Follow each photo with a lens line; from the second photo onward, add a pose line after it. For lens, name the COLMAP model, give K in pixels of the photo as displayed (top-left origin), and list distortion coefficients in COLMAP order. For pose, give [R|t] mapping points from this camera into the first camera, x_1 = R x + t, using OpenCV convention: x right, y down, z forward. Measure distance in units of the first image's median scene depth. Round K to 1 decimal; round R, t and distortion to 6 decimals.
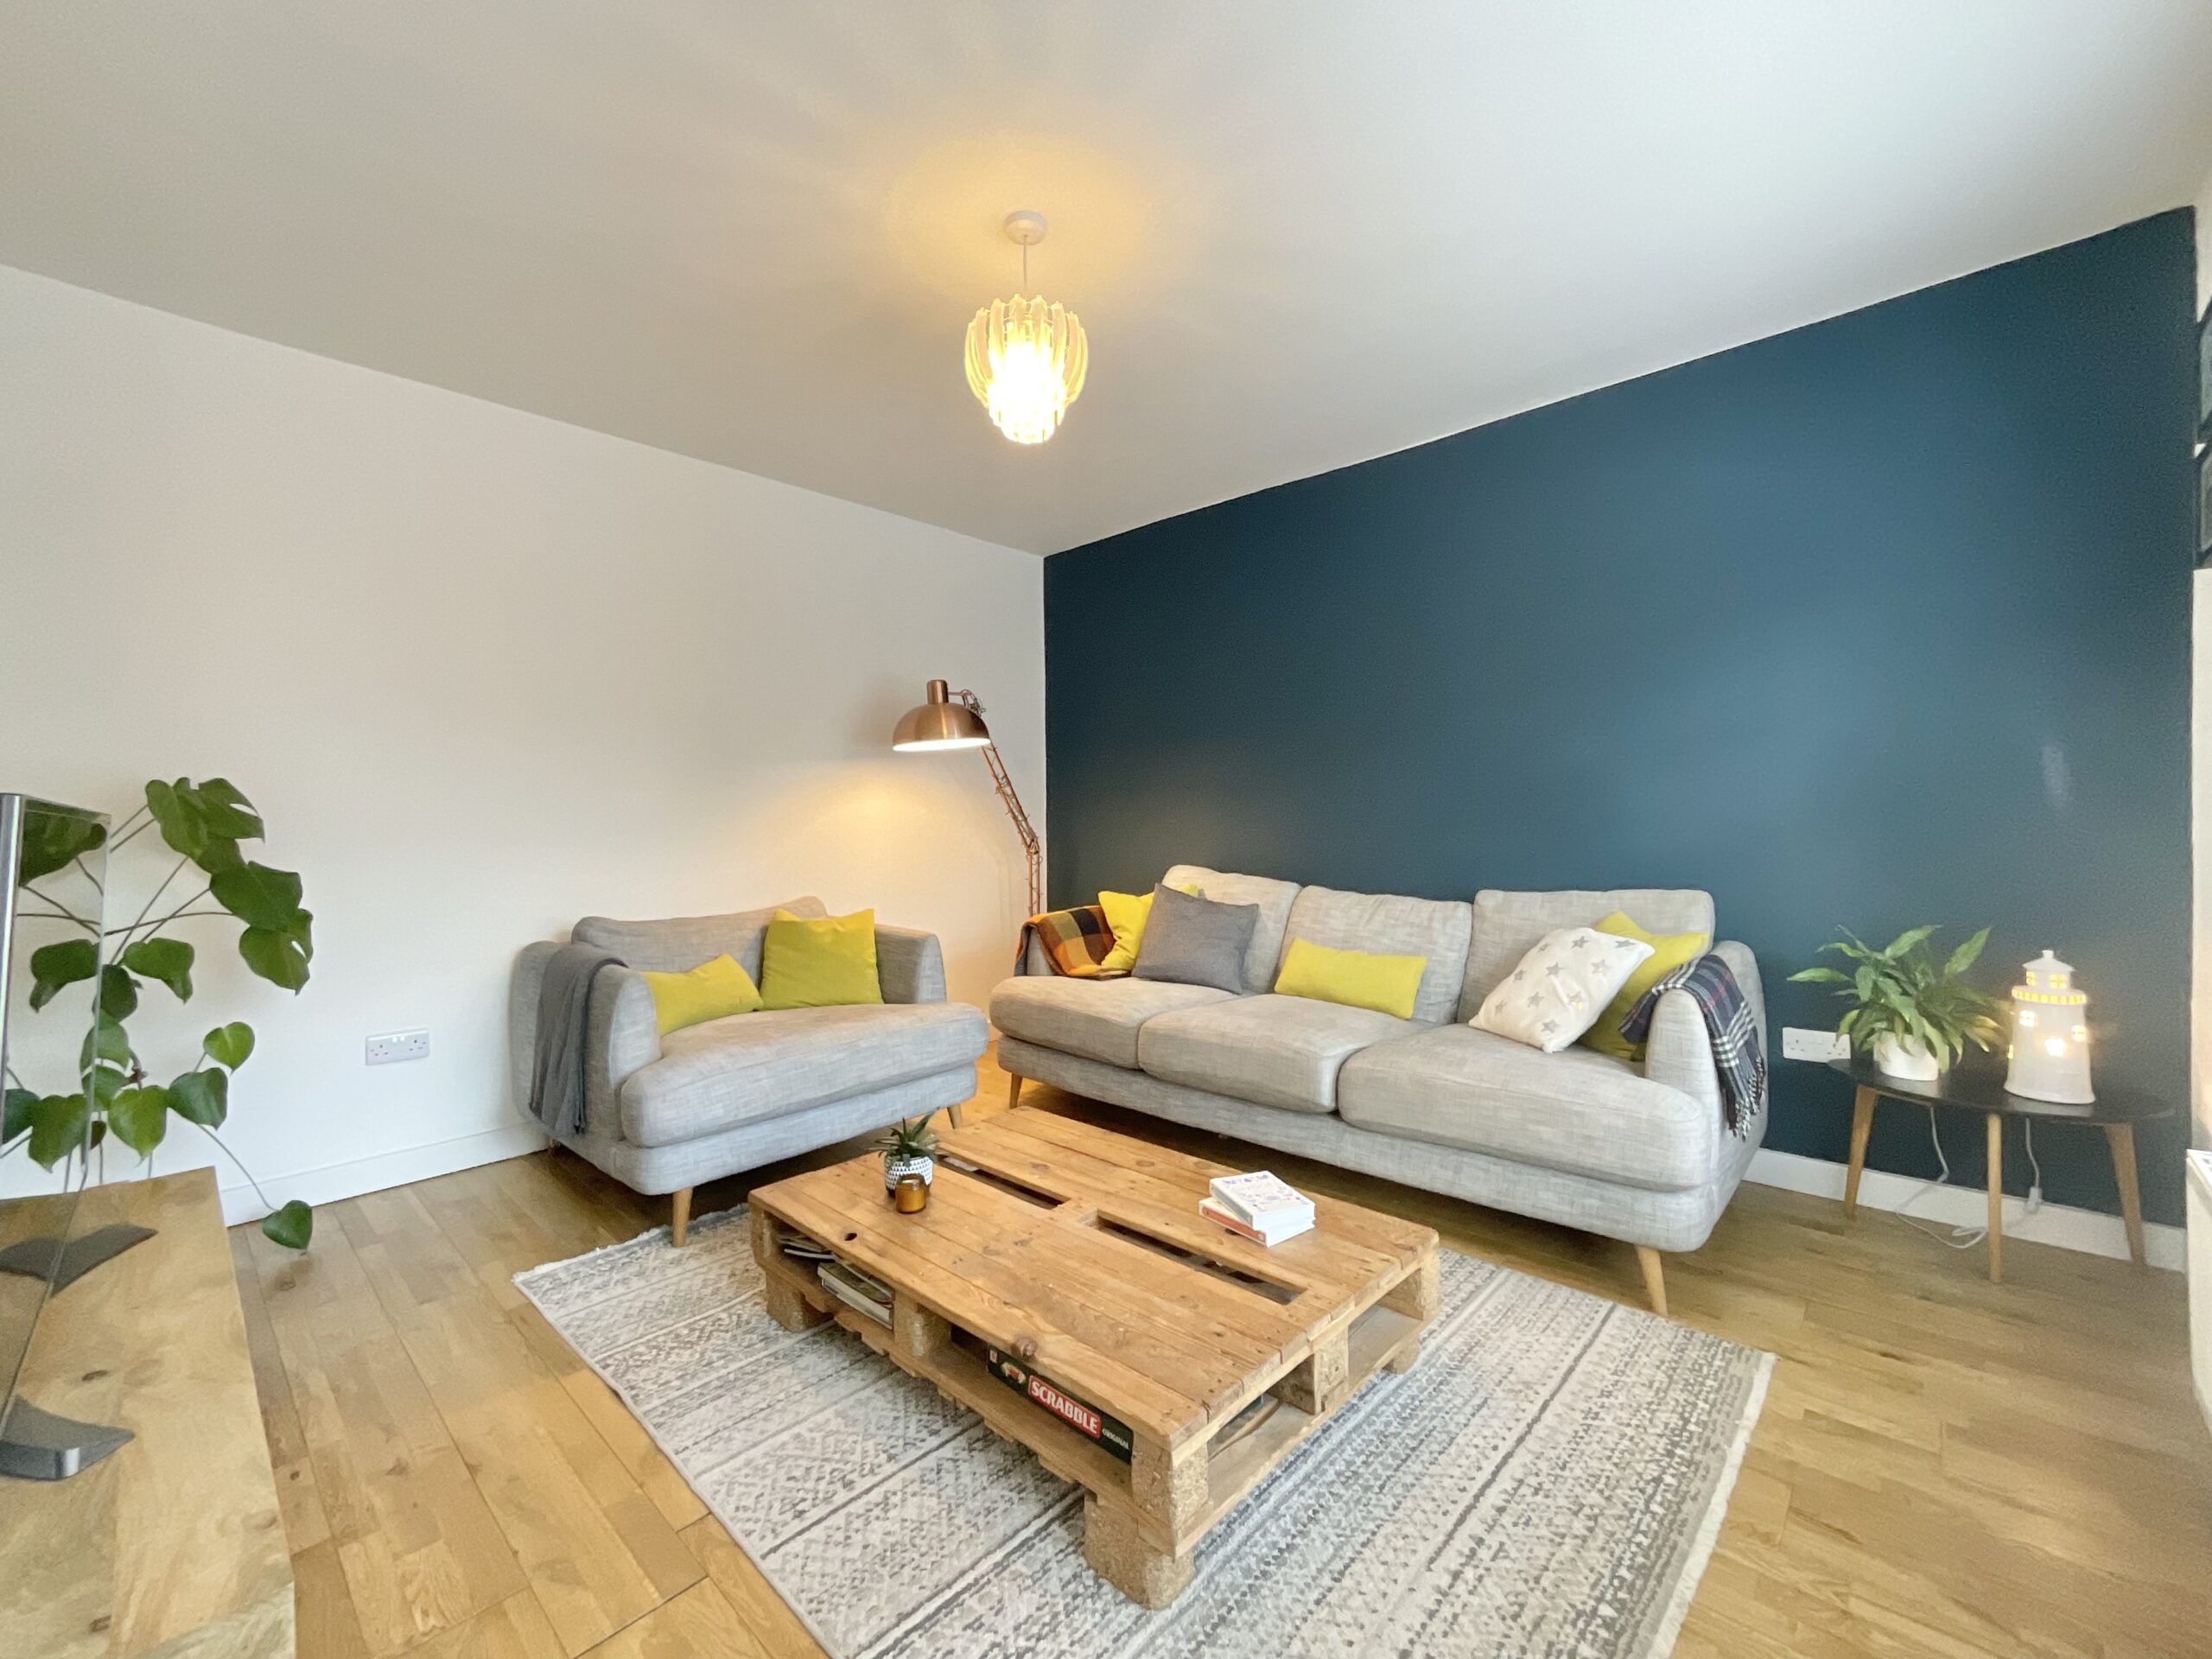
lens RADIAL K [[900.8, 0, 1107.6], [0, 900.8, 837.1], [0, 0, 1]] dist [0.006278, -0.000622]
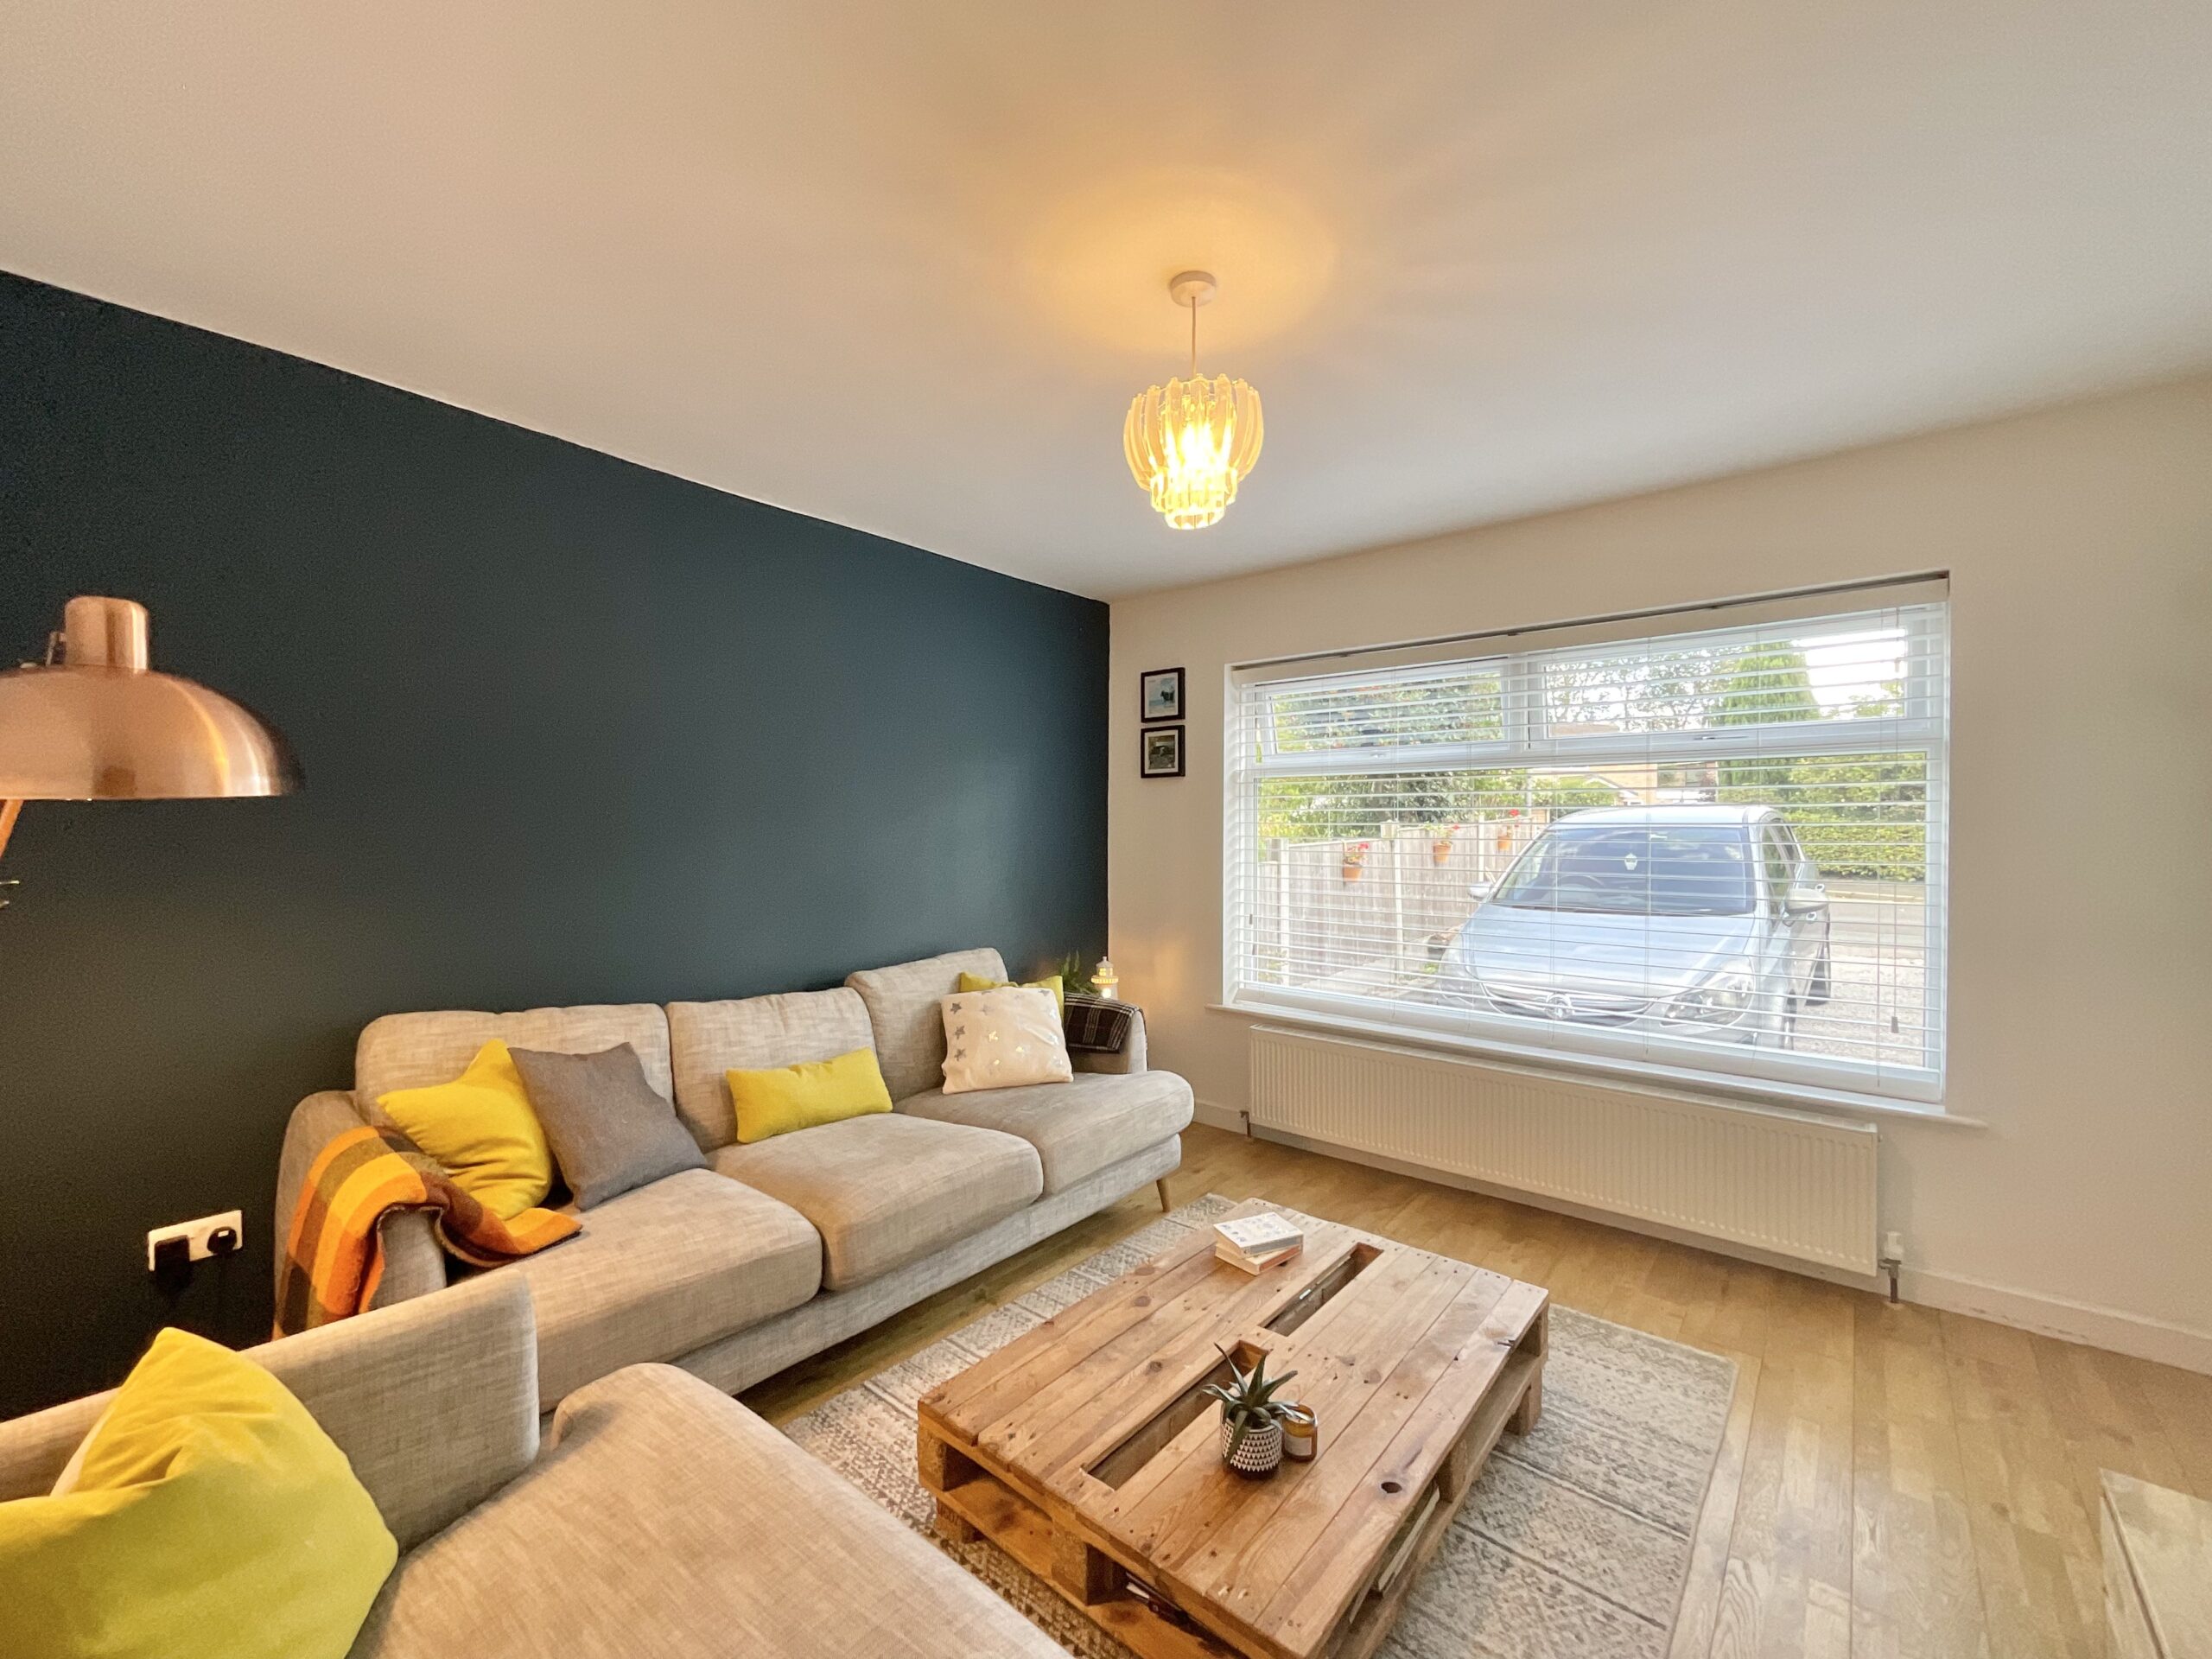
lens RADIAL K [[900.8, 0, 1106.6], [0, 900.8, 817.9], [0, 0, 1]] dist [0.006278, -0.000622]
pose [[-0.056343, 0.019763, 0.998216, -1.367741], [0.012151, 0.999744, -0.019107, -0.202021], [-0.998338, 0.011053, -0.056569, 1.592965]]
